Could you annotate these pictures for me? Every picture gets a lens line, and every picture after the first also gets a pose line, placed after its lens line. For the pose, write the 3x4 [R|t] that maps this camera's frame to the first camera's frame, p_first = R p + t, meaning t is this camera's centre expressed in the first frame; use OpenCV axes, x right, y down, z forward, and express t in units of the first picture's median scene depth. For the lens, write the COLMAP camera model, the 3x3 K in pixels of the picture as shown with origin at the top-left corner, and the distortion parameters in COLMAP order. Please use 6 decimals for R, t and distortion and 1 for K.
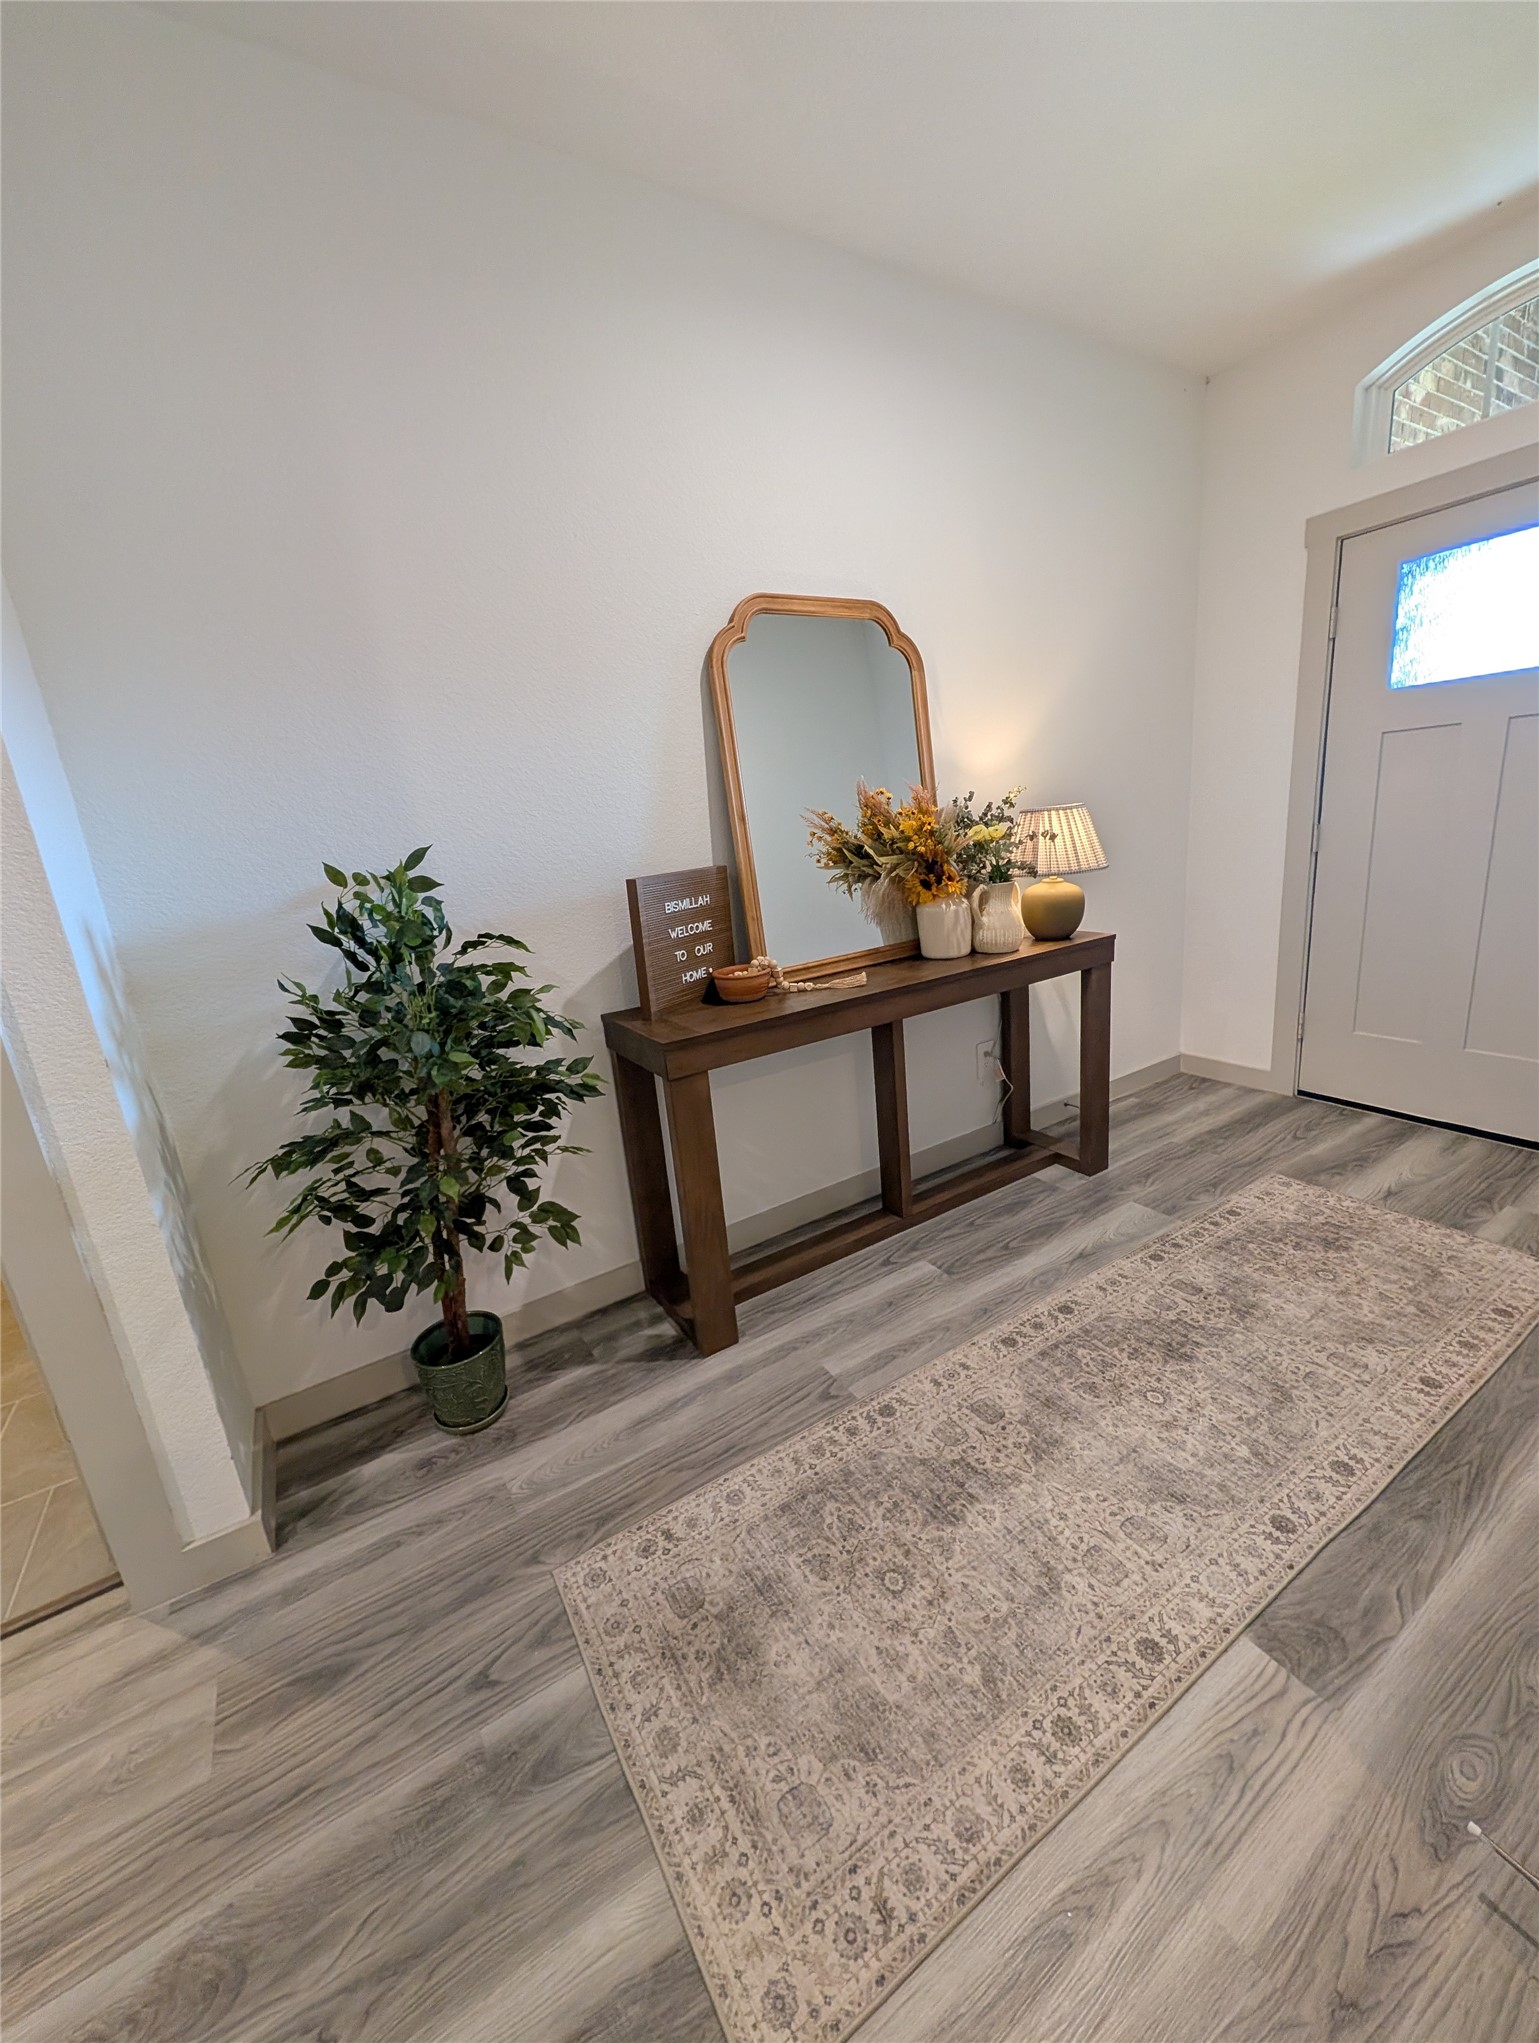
lens RADIAL K [[797.7, 0, 769.5], [0, 797.7, 1021.5], [0, 0, 1]] dist [0.002591, 0.000403]
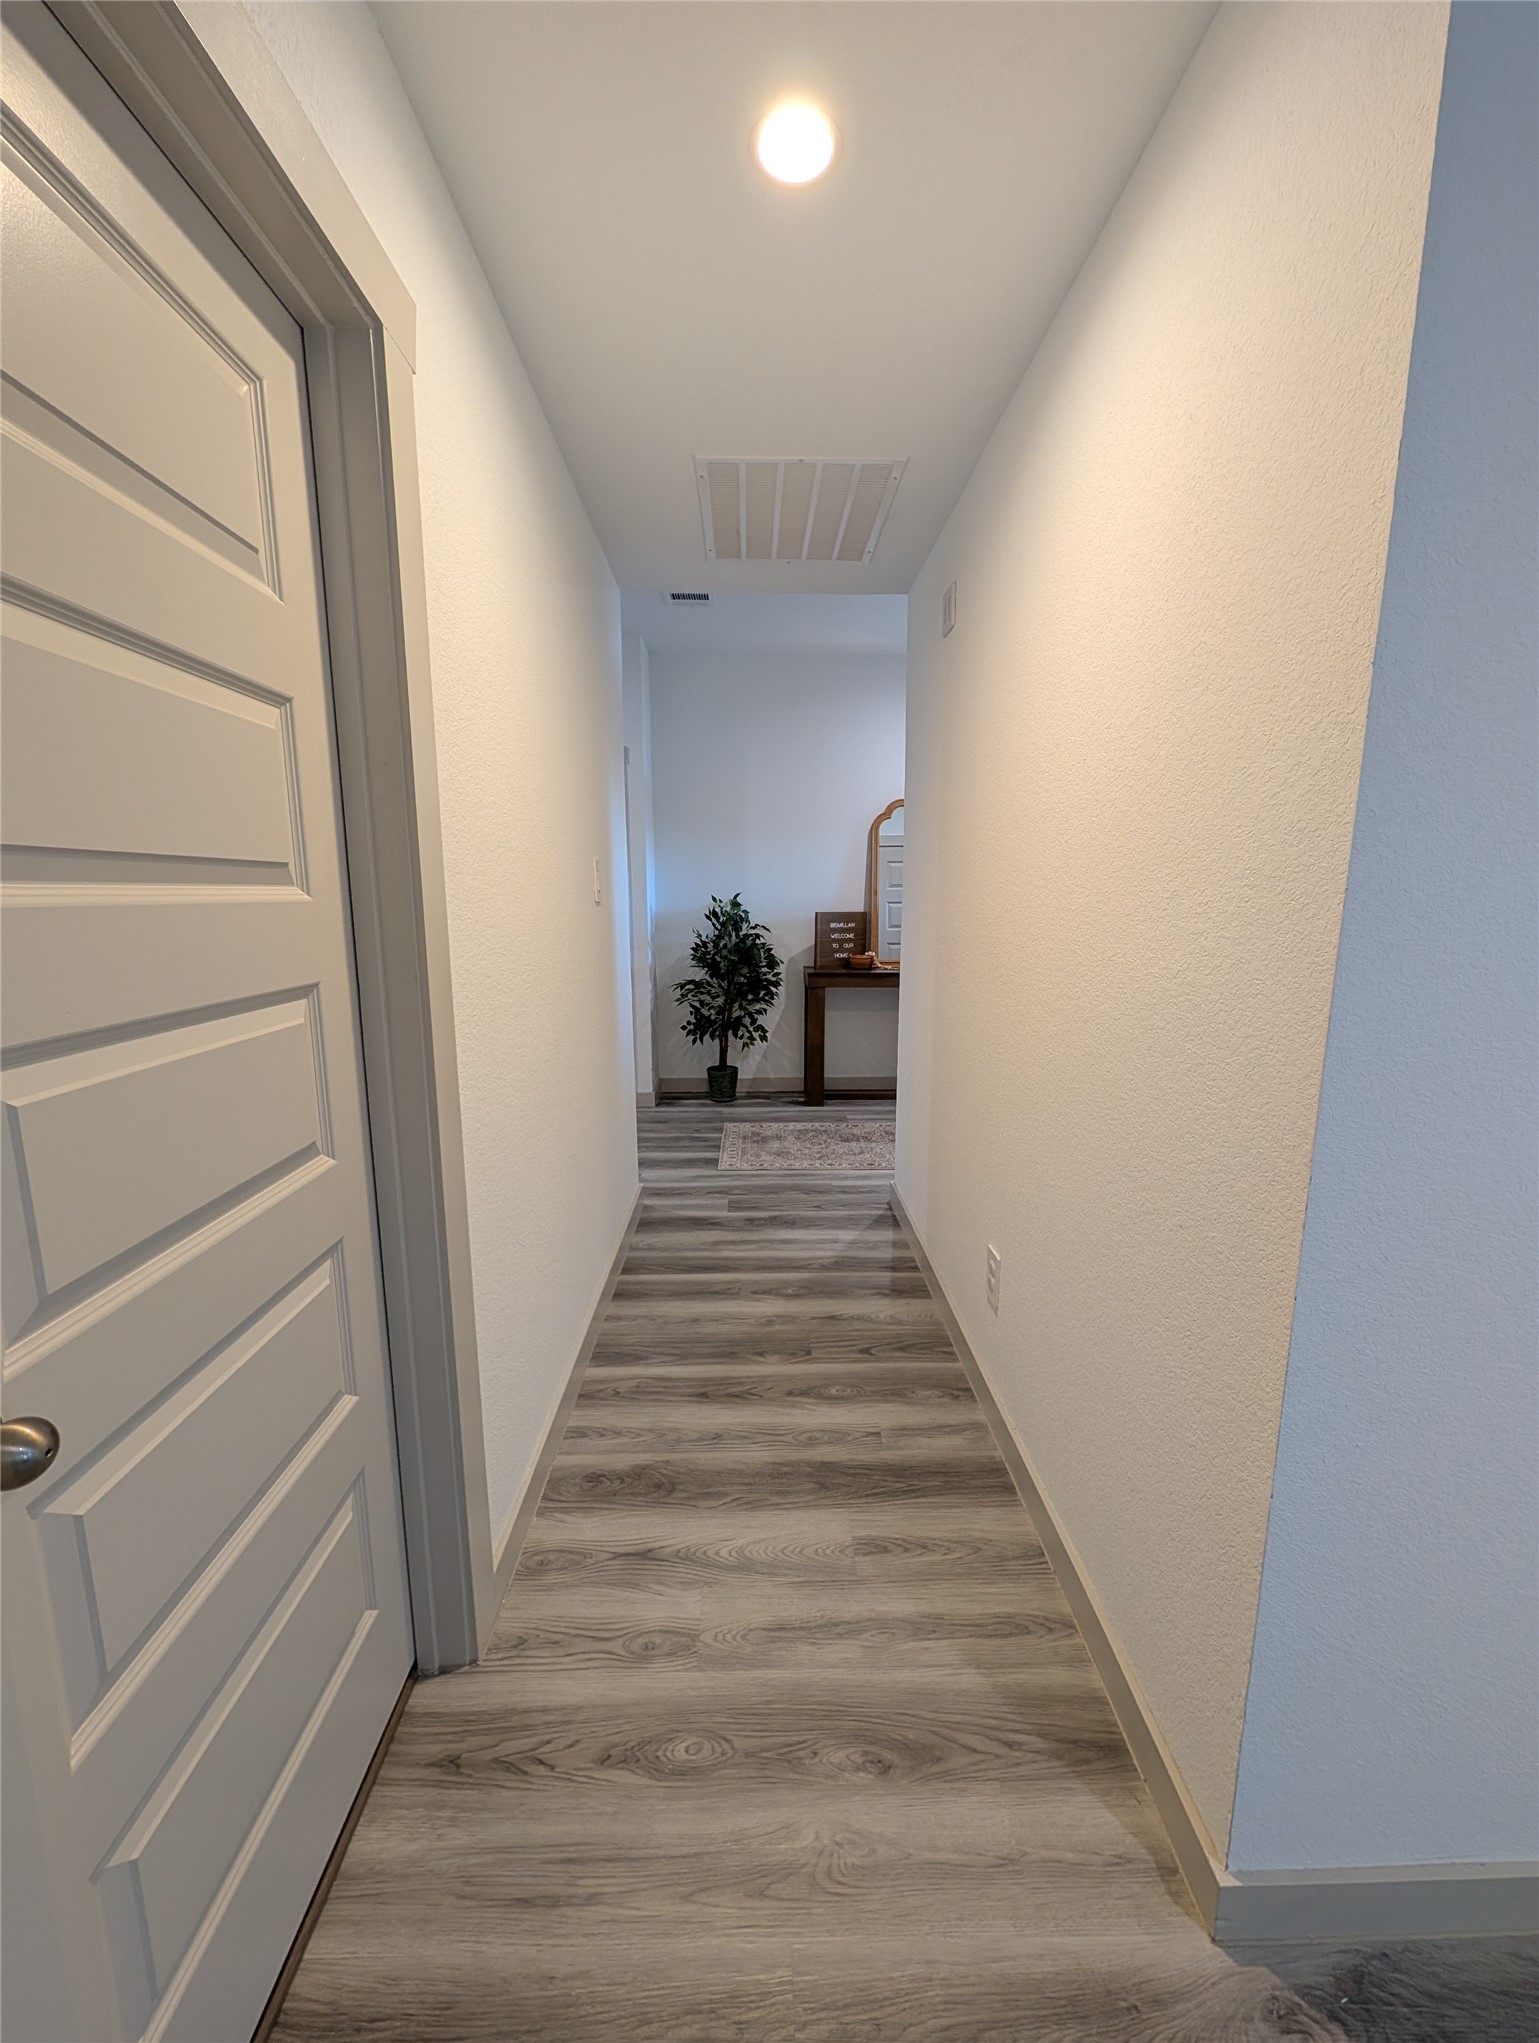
lens RADIAL K [[797.7, 0, 769.5], [0, 797.7, 1021.5], [0, 0, 1]] dist [0.002591, 0.000403]
pose [[0.859302, 0.174232, -0.480879, 1.137035], [-0.203070, 0.979131, -0.008117, 0.249916], [0.469429, 0.104627, 0.876750, -1.473832]]
